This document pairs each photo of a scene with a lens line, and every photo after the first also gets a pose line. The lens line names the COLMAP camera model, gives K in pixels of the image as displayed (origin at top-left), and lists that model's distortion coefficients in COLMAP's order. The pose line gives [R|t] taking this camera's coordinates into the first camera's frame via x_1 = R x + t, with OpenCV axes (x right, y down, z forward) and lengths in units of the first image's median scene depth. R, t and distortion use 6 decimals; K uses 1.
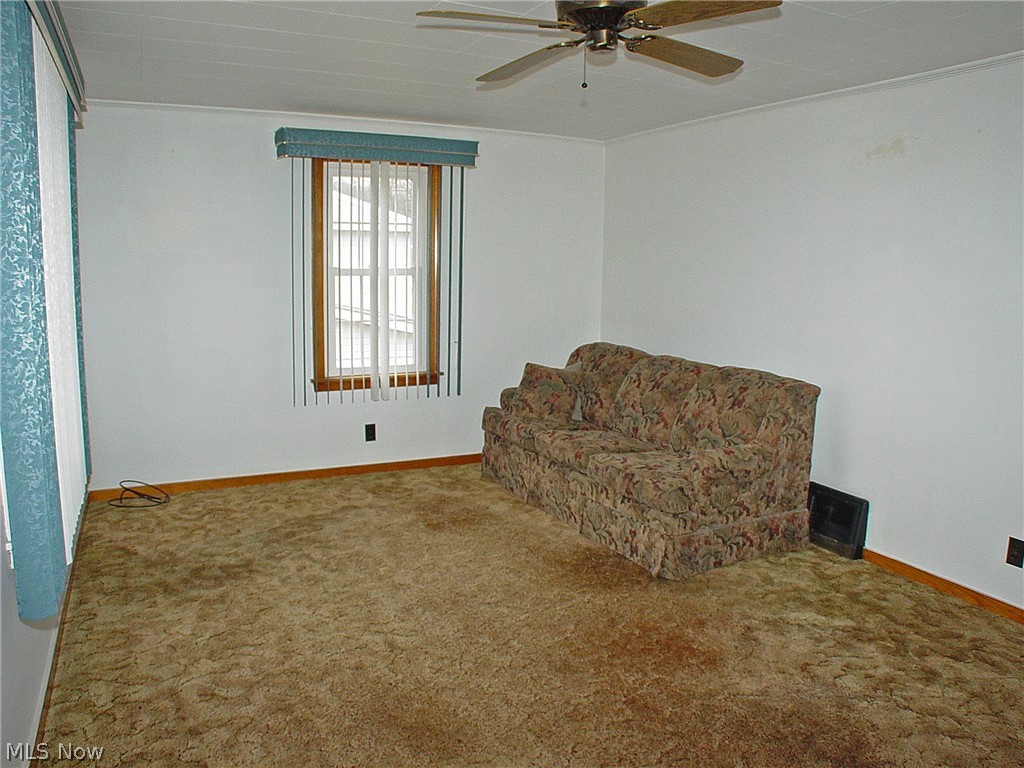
lens RADIAL K [[794.4, 0, 527.3], [0, 794.4, 380.7], [0, 0, 1]] dist [-0.235732, 0.174058]
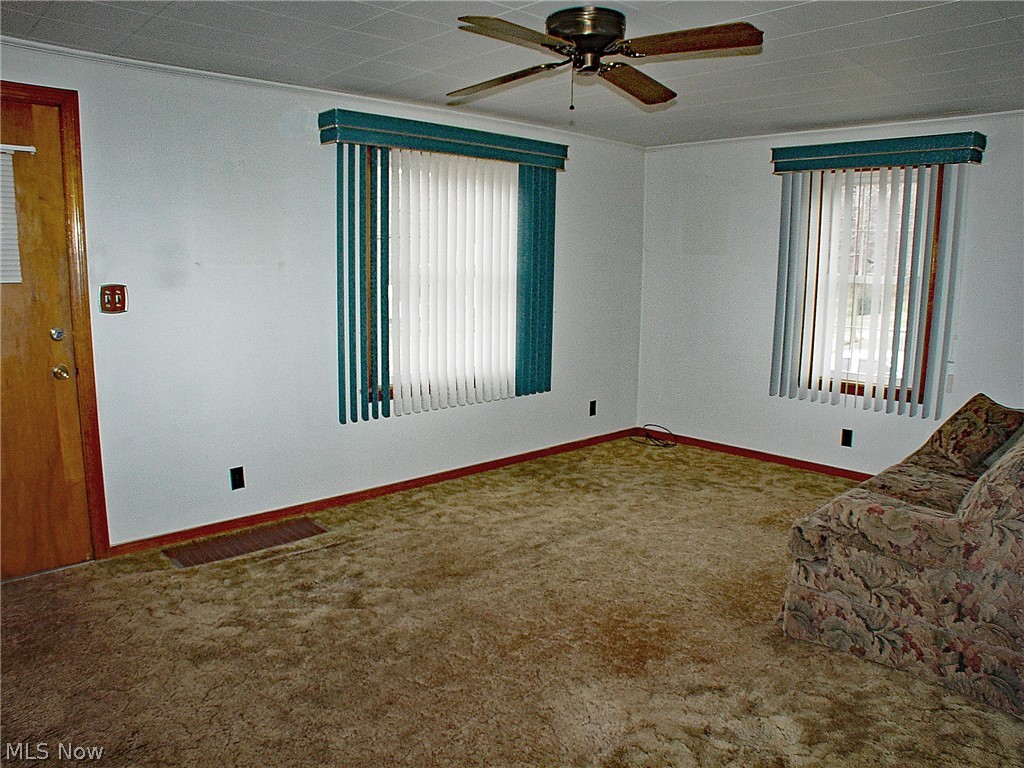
lens RADIAL K [[794.4, 0, 527.3], [0, 794.4, 380.7], [0, 0, 1]] dist [-0.235732, 0.174058]
pose [[0.255346, 0.135053, -0.957371, 0.831879], [-0.154607, 0.983158, 0.097455, -0.051180], [0.954408, 0.123132, 0.271926, 0.441397]]
